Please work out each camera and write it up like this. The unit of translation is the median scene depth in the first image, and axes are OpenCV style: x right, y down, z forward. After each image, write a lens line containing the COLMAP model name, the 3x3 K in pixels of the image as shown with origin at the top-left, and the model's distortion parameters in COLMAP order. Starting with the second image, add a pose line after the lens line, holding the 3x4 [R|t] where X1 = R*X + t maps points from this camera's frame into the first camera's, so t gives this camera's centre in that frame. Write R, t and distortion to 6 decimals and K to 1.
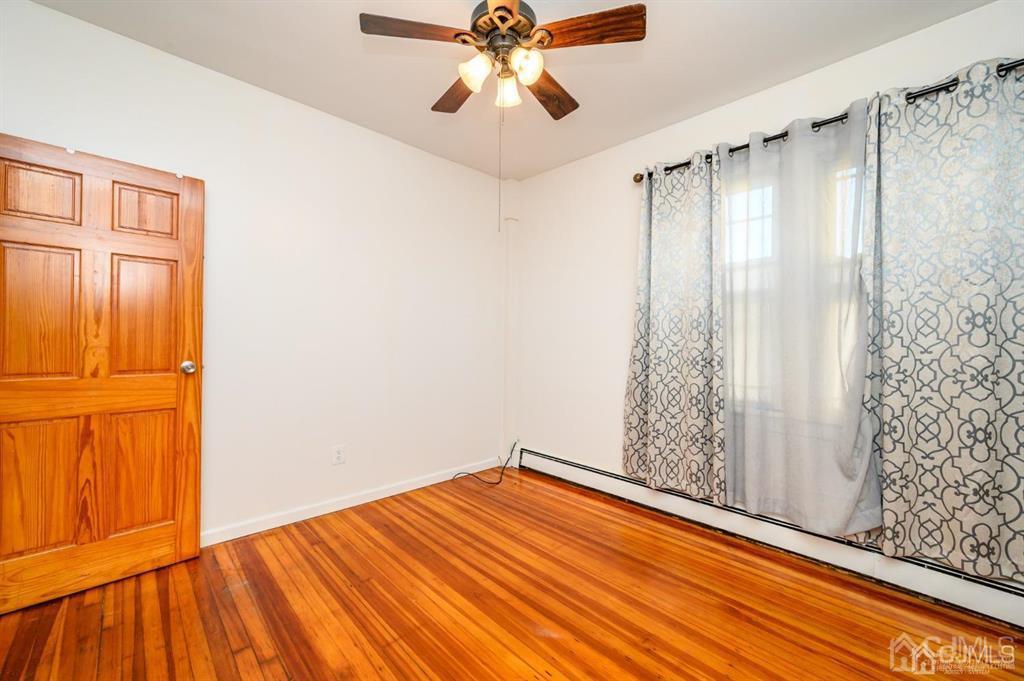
lens RADIAL K [[402.3, 0, 510.3], [0, 402.3, 337.2], [0, 0, 1]] dist [0.000286, -0.000223]
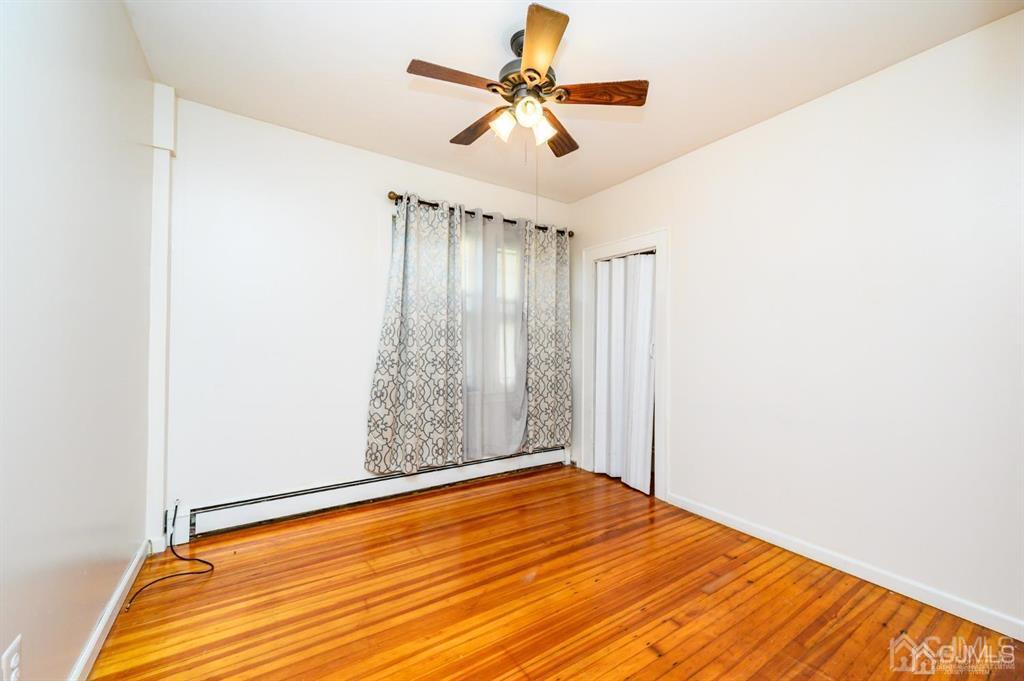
lens RADIAL K [[402.3, 0, 510.3], [0, 402.3, 337.2], [0, 0, 1]] dist [0.000286, -0.000223]
pose [[0.185719, 0.007068, 0.982577, -0.813410], [-0.014951, 0.999879, -0.004367, -0.017405], [-0.982489, -0.013880, 0.185802, 0.569801]]
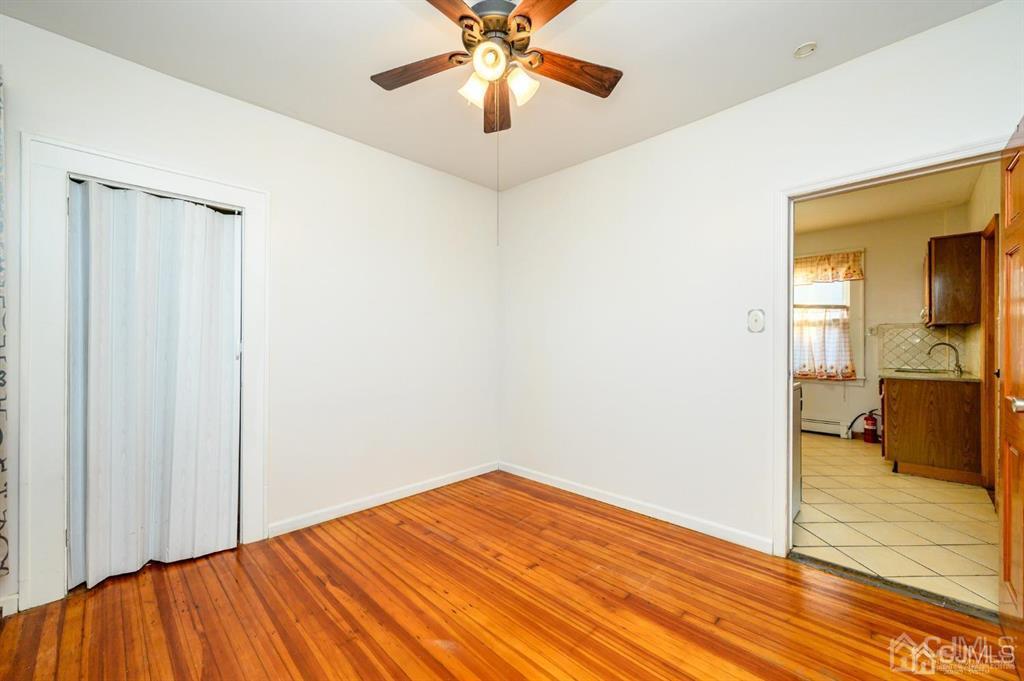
lens RADIAL K [[406.9, 0, 512.0], [0, 406.9, 340.5], [0, 0, 1]] dist [0.000425, -0.000008]
pose [[-0.999740, -0.011691, -0.019585, -0.031582], [-0.011623, 0.999926, -0.003551, -0.008711], [0.019625, -0.003323, -0.999802, 1.372512]]
